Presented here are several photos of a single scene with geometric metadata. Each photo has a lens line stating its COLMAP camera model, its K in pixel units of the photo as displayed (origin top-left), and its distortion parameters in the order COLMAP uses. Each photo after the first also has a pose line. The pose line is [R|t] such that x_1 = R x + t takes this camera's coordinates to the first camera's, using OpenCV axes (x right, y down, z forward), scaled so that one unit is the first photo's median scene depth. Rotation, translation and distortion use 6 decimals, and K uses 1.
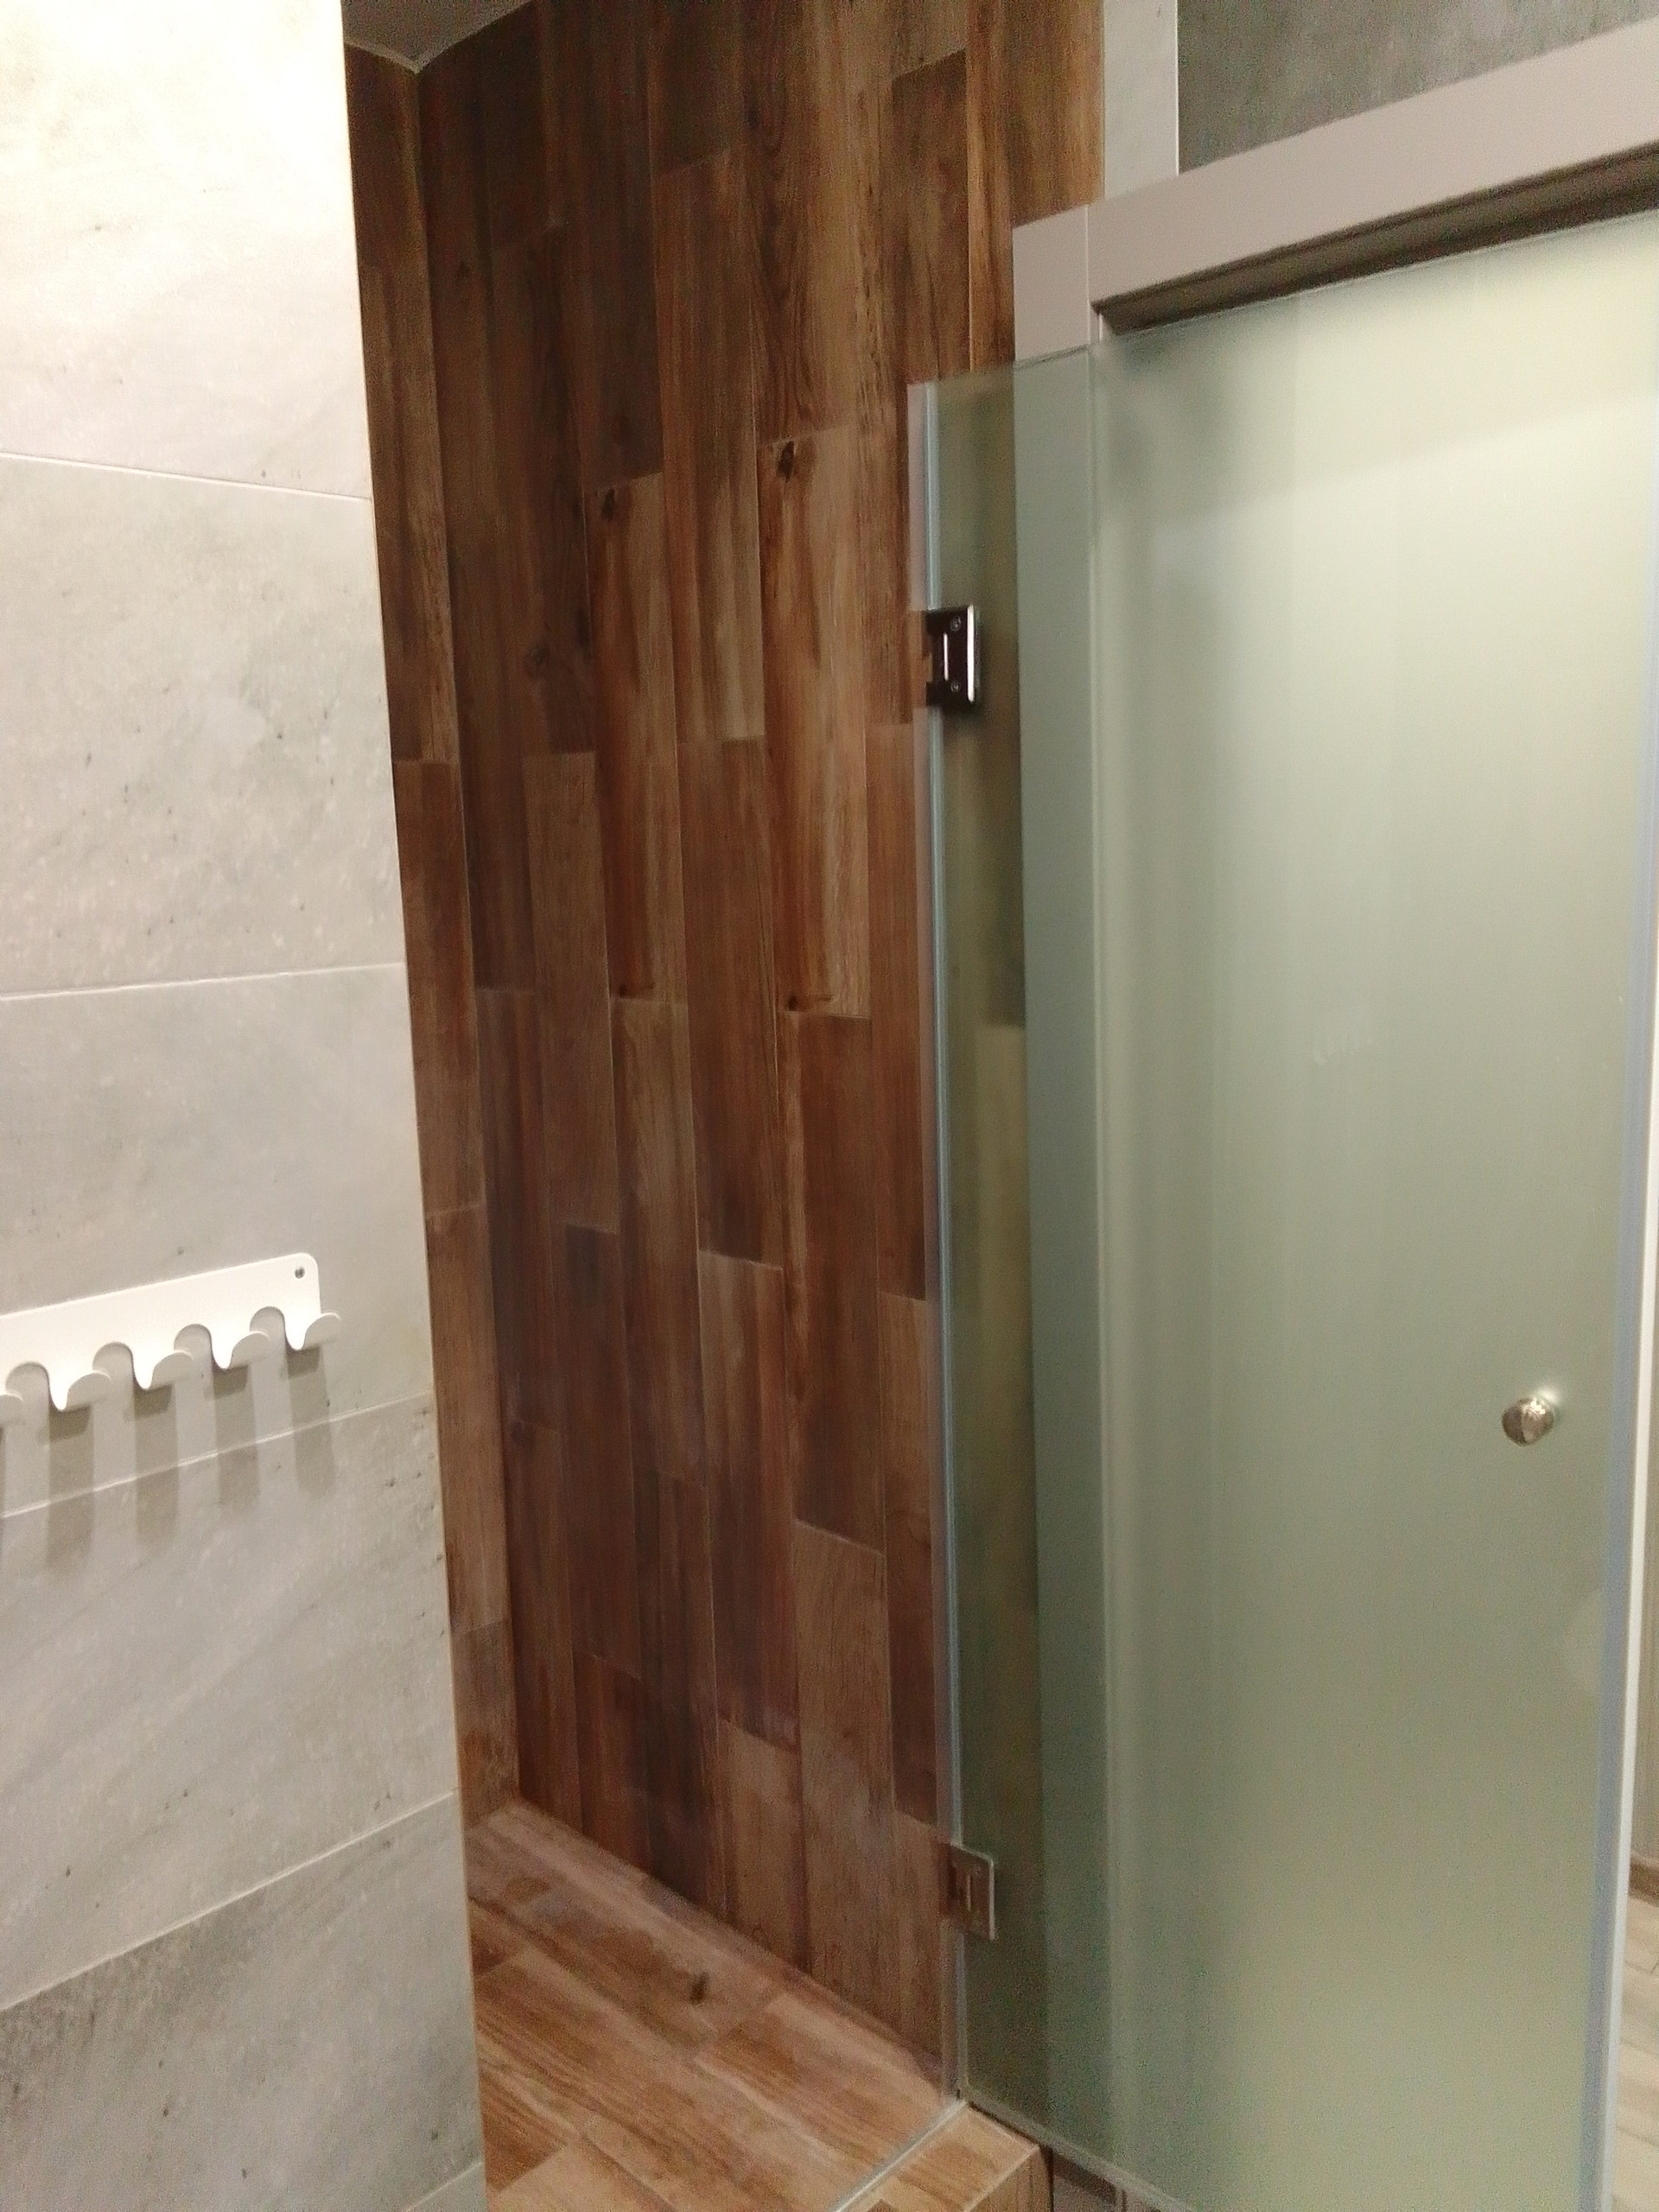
lens RADIAL K [[1696.4, 0, 826.8], [0, 1696.4, 1092.7], [0, 0, 1]] dist [0.046276, -0.078510]
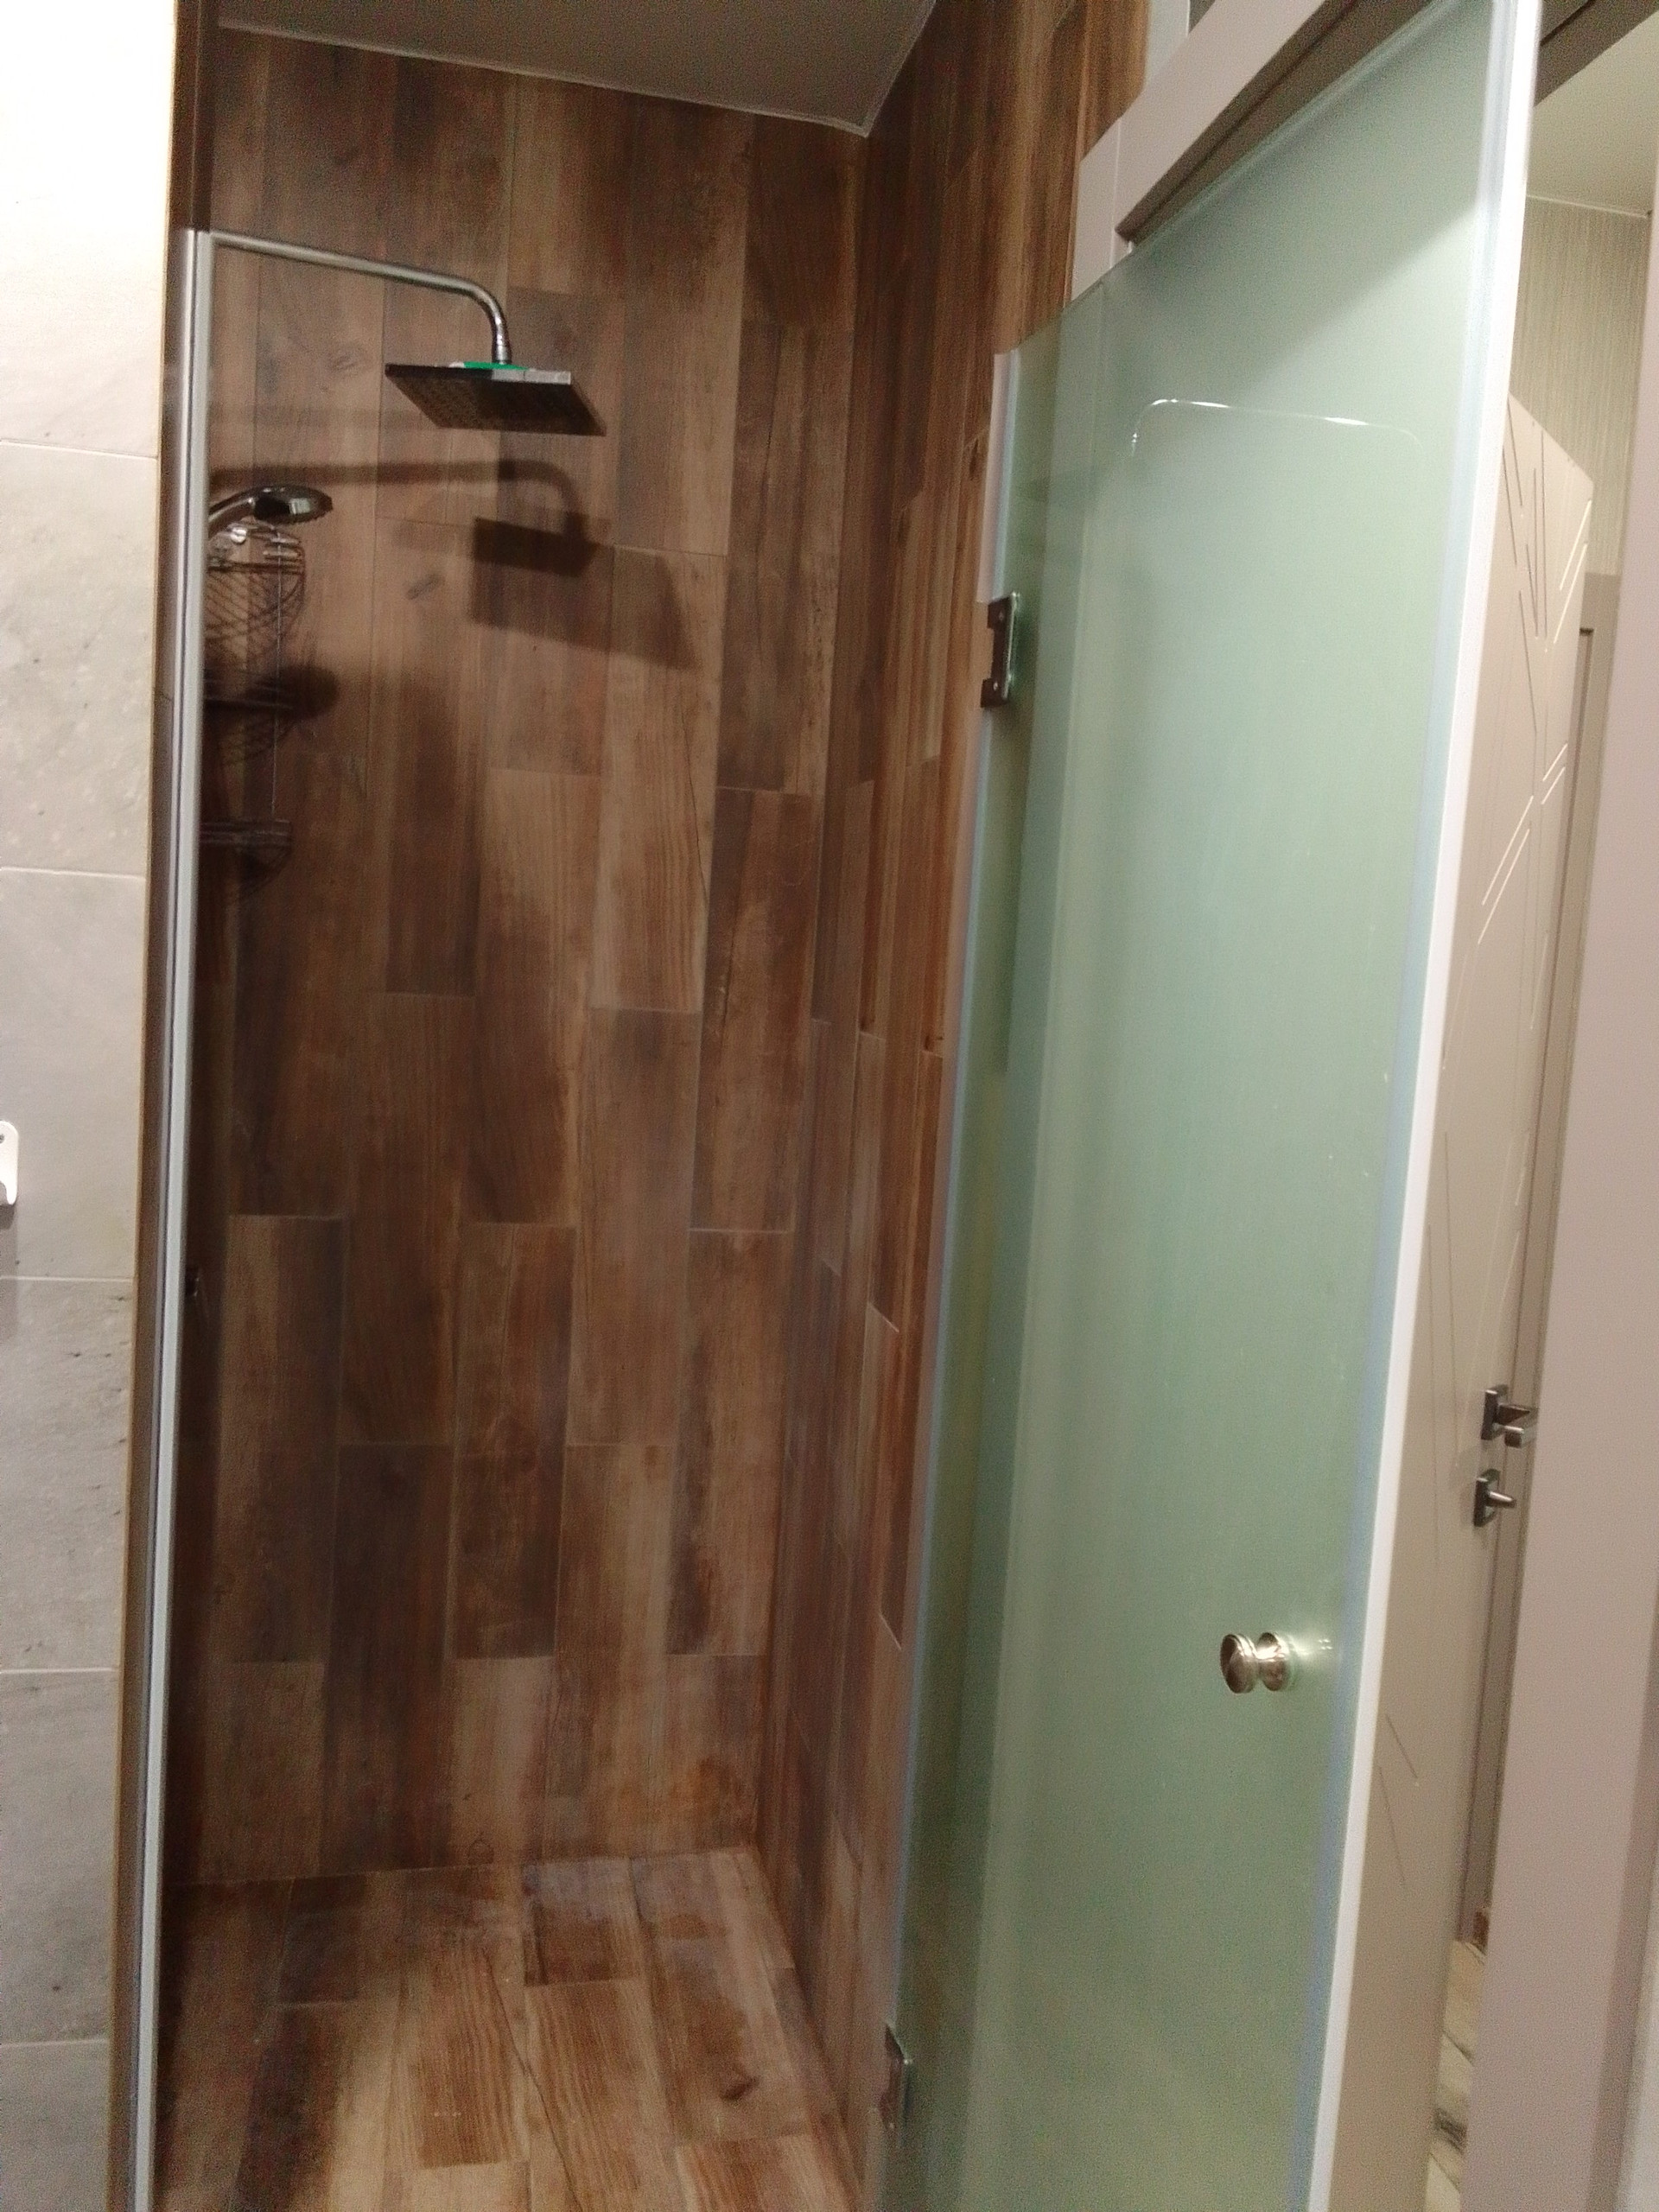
lens RADIAL K [[1696.4, 0, 819.2], [0, 1696.4, 1093.9], [0, 0, 1]] dist [0.046276, -0.078510]
pose [[0.826750, 0.136214, -0.545830, 0.513432], [-0.176233, 0.984117, -0.021344, 0.004821], [0.534253, 0.113839, 0.837624, 0.238295]]
